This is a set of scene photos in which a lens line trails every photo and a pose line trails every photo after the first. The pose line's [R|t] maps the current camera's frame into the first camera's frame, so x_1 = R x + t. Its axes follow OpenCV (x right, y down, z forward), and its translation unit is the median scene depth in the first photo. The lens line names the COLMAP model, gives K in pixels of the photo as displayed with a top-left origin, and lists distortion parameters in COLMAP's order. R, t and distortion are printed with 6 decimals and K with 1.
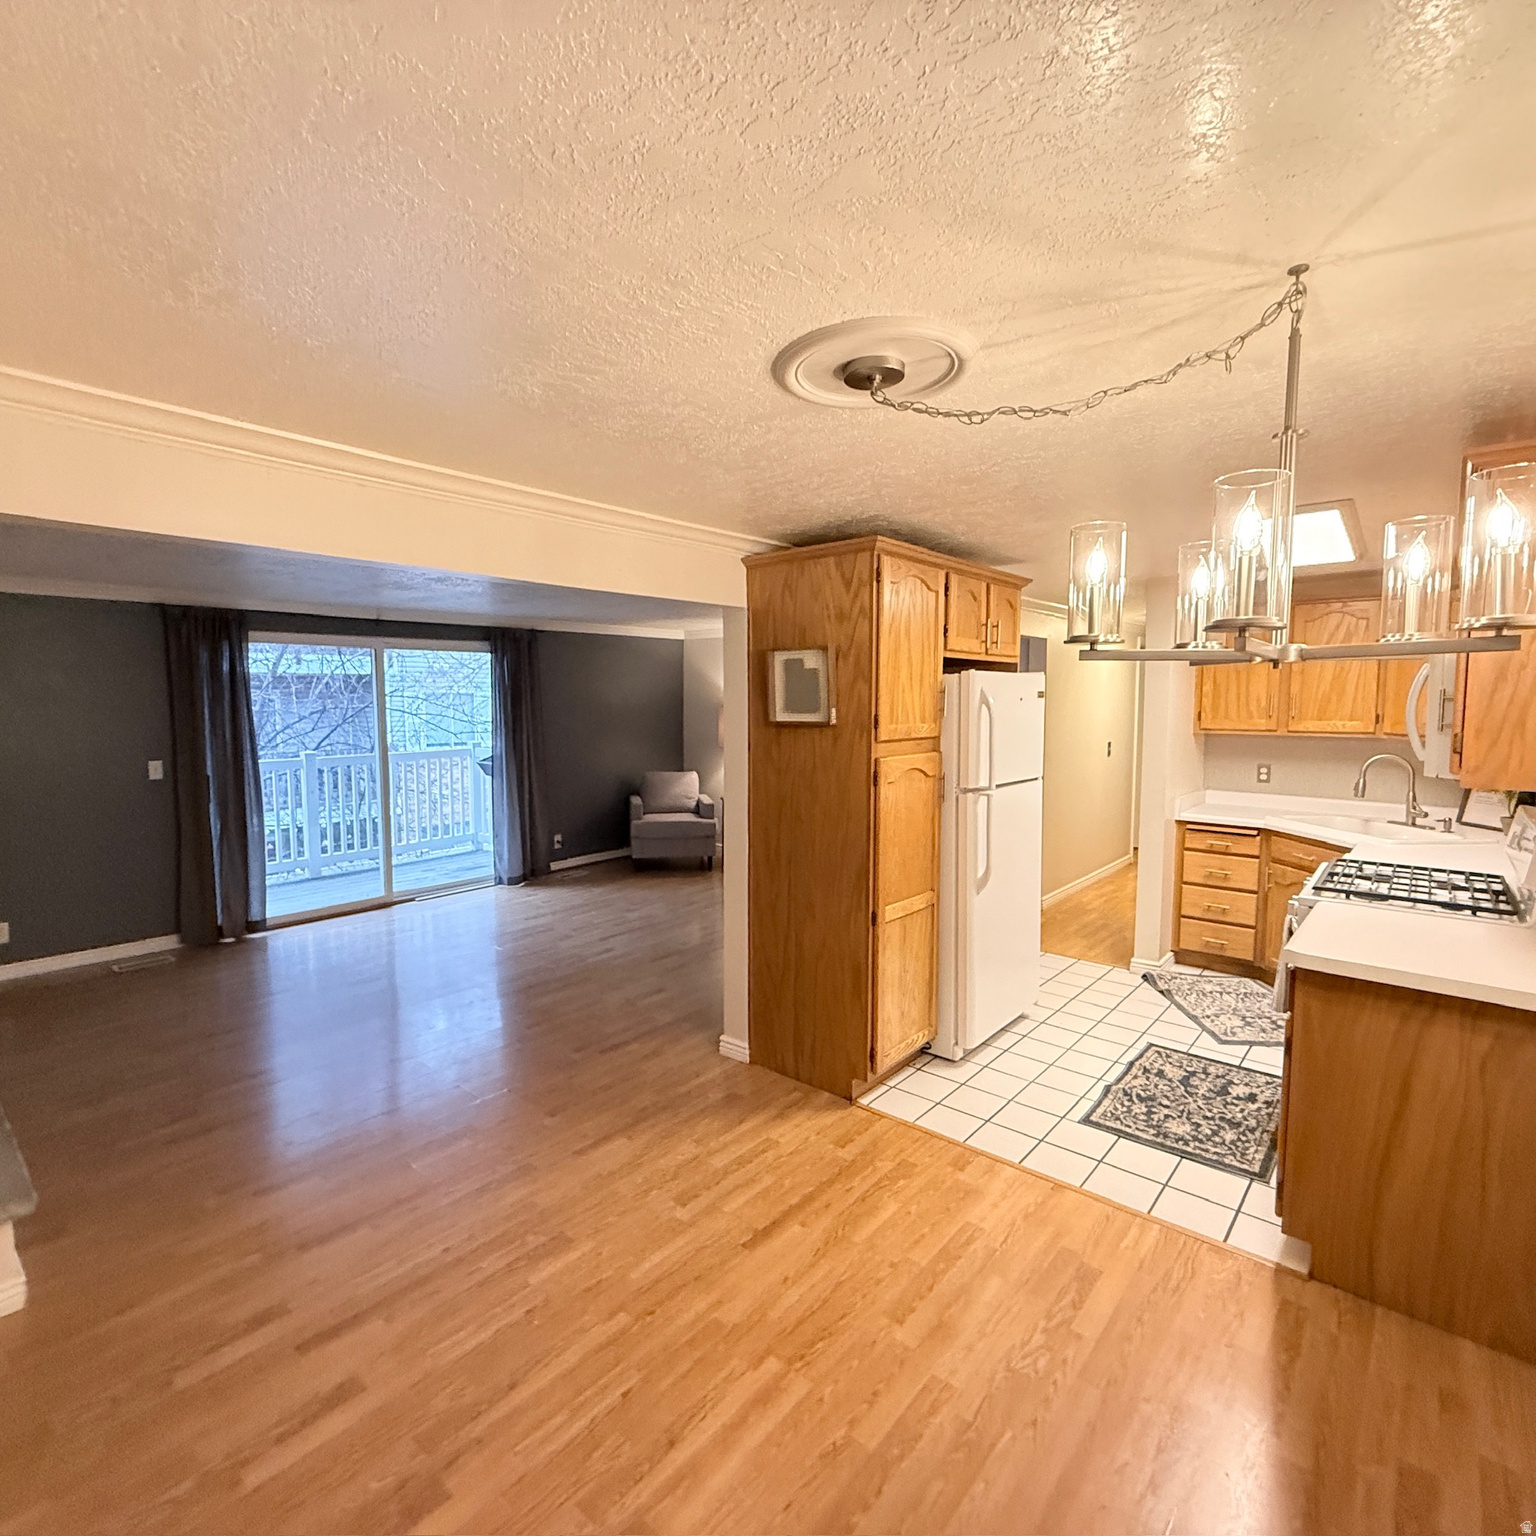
lens RADIAL K [[815.0, 0, 762.9], [0, 815.0, 763.3], [0, 0, 1]] dist [0.000322, 0.000283]
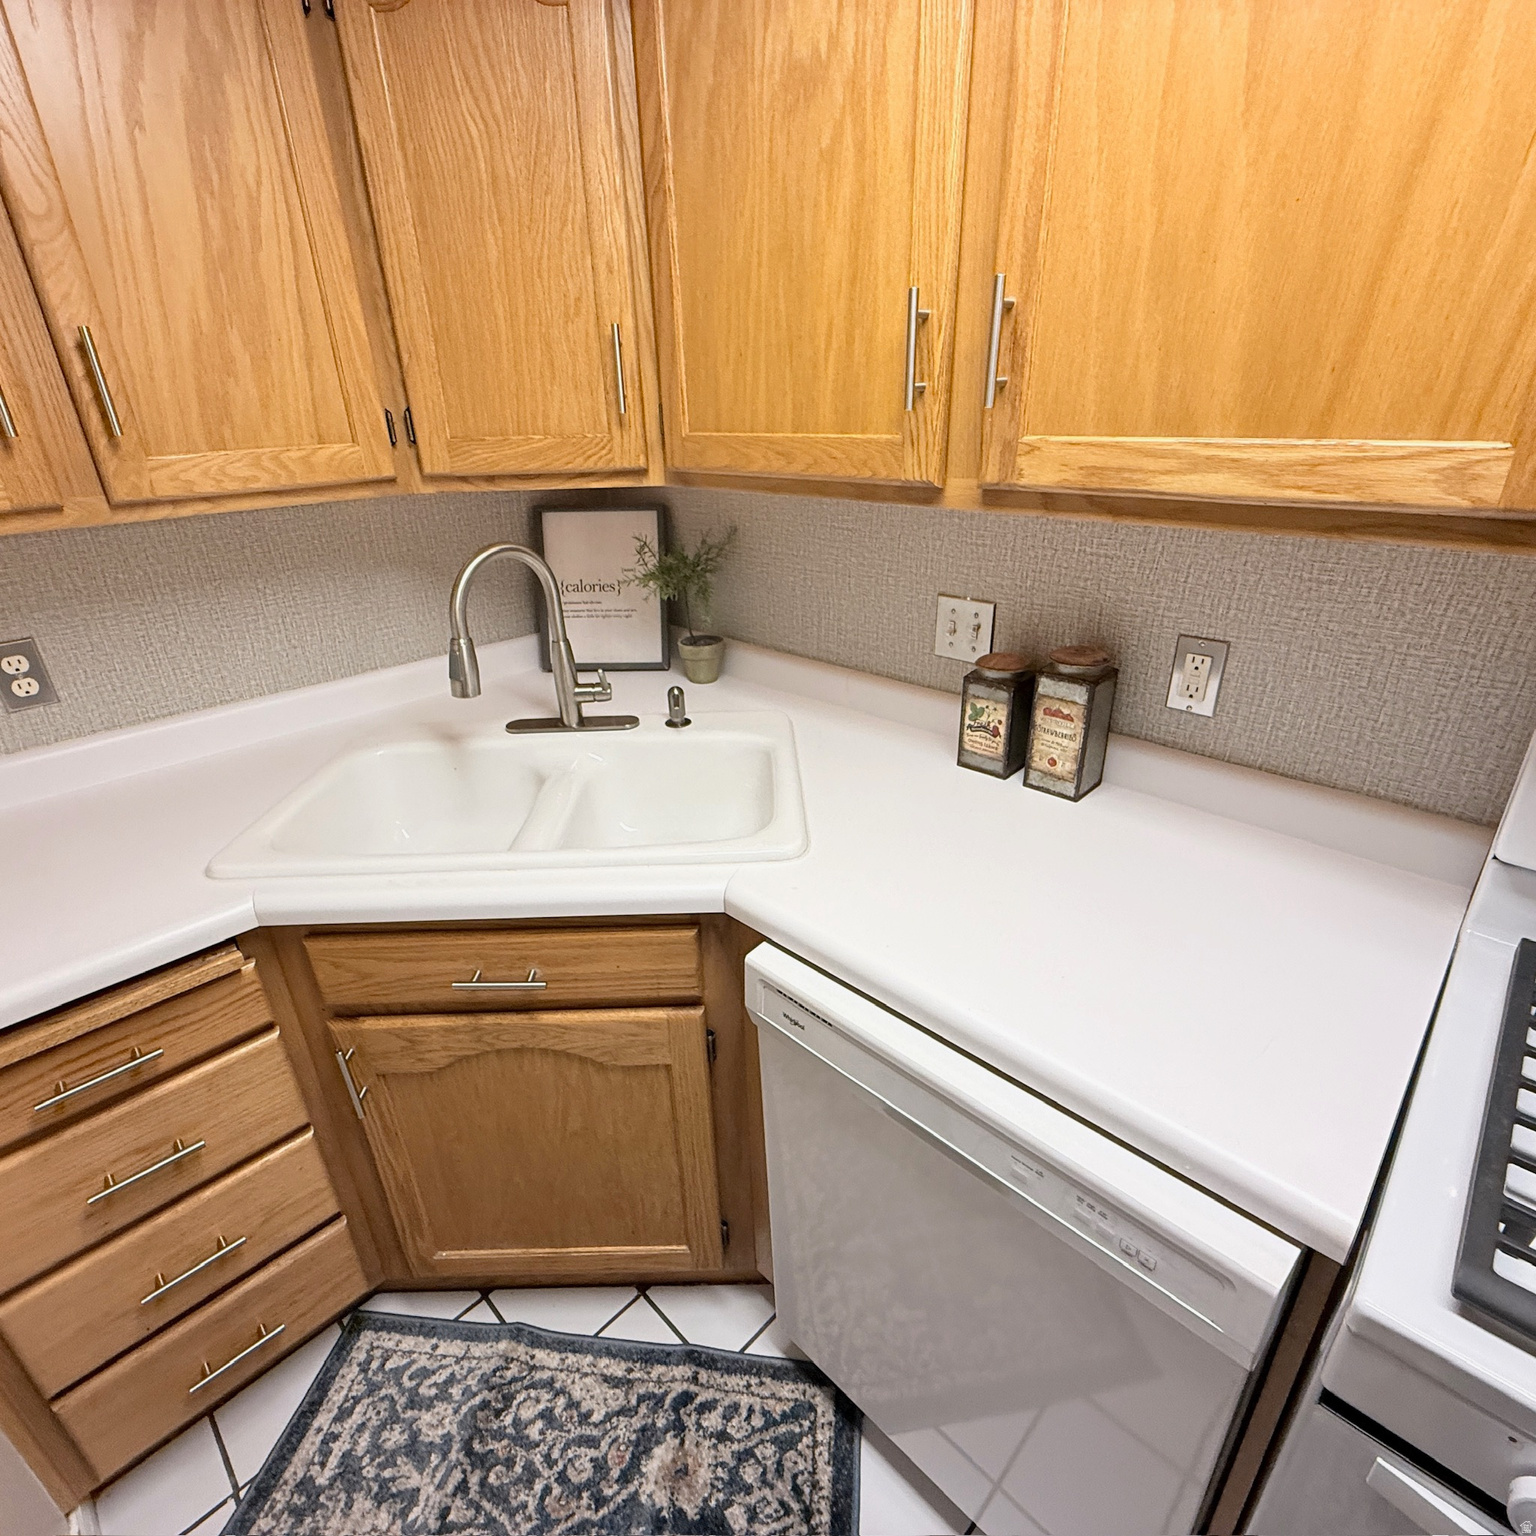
lens RADIAL K [[806.2, 0, 768.0], [0, 806.2, 768.0], [0, 0, 1]] dist [0.001197, -0.001062]
pose [[0.069117, -0.424110, 0.902969, 0.428858], [0.106224, 0.903117, 0.416048, -0.050256], [-0.991937, 0.067161, 0.107472, 0.825313]]
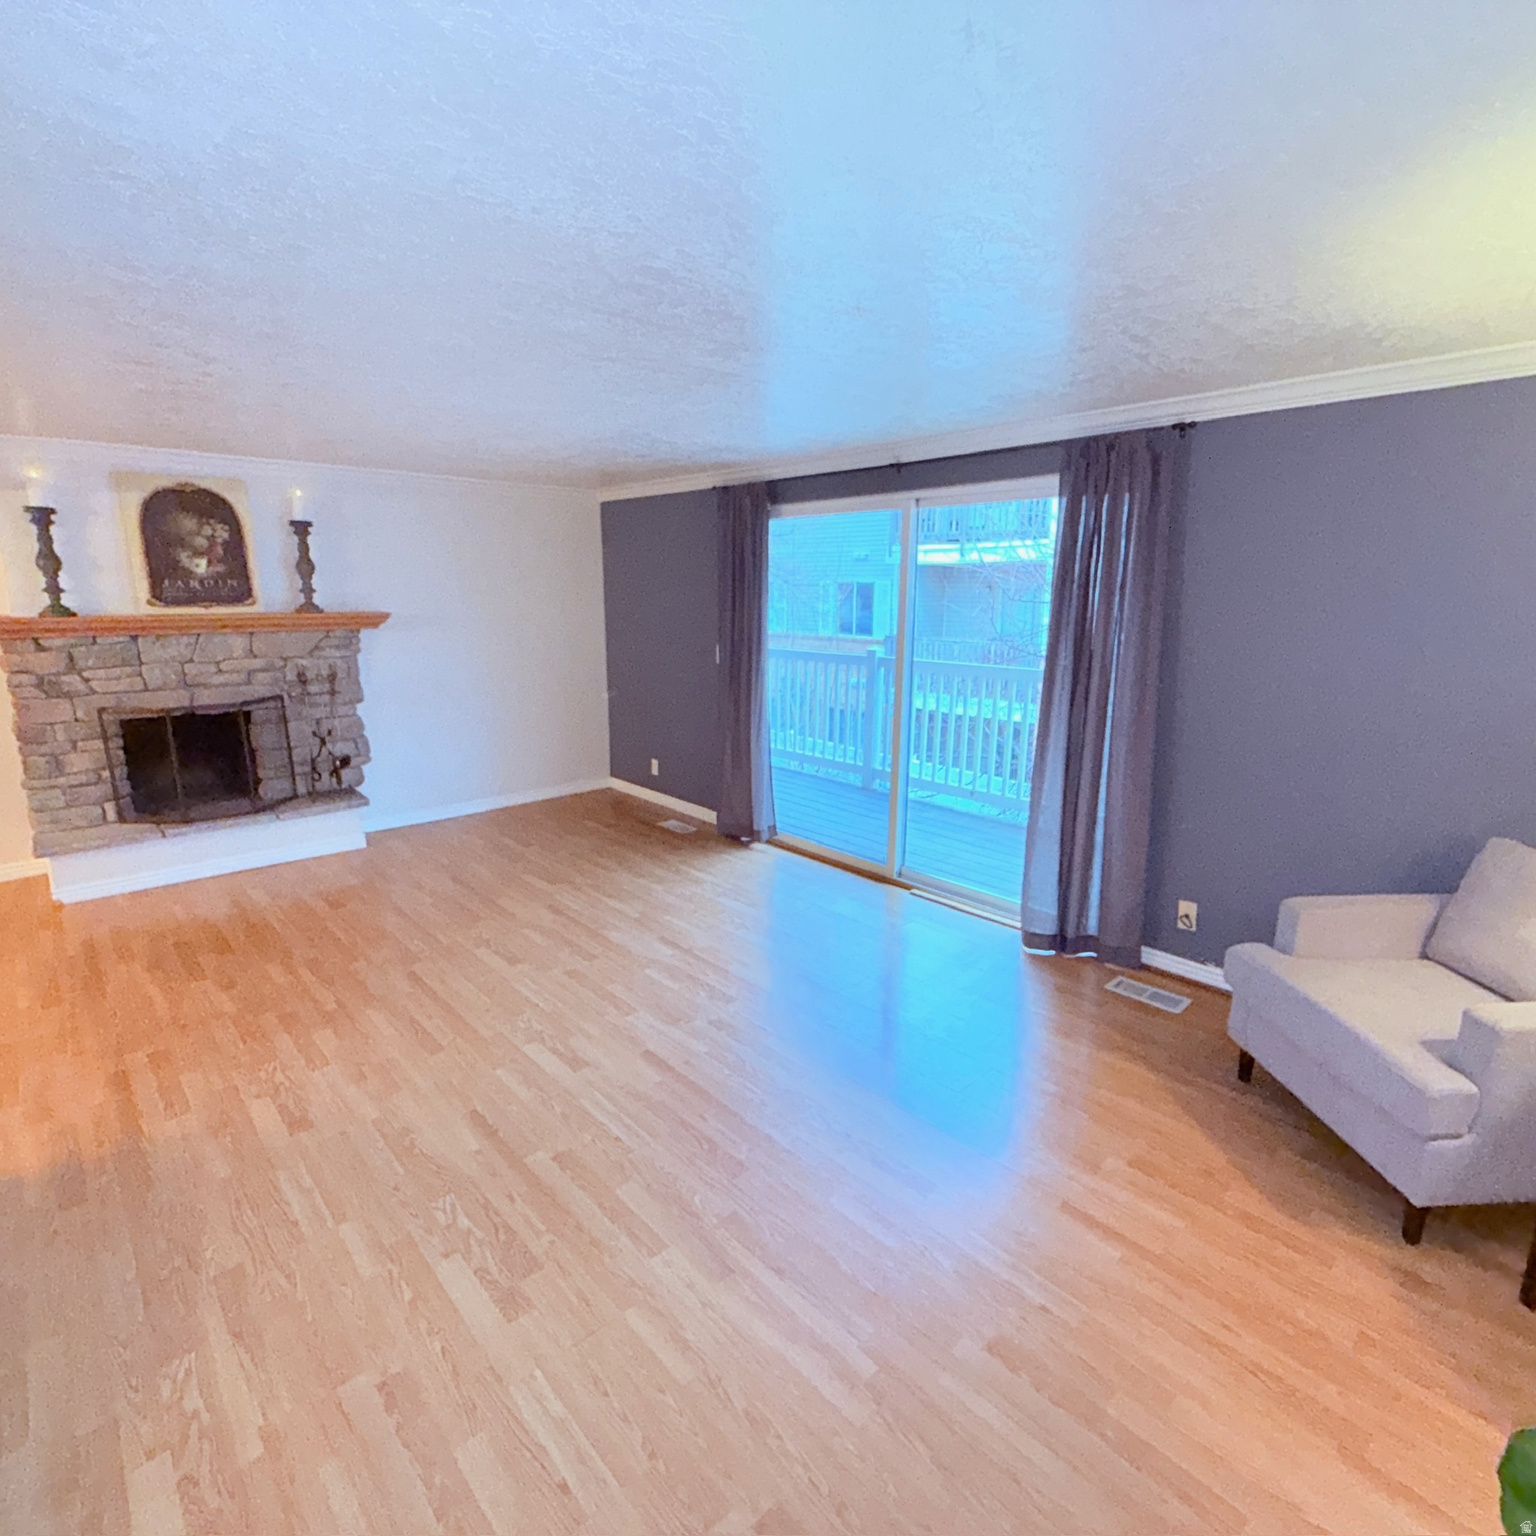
lens RADIAL K [[815.0, 0, 762.9], [0, 815.0, 763.3], [0, 0, 1]] dist [0.000322, 0.000283]
pose [[-0.122348, 0.211319, -0.969729, 0.317195], [-0.087632, 0.970954, 0.222642, -0.106203], [0.988611, 0.112220, -0.100276, 1.337930]]
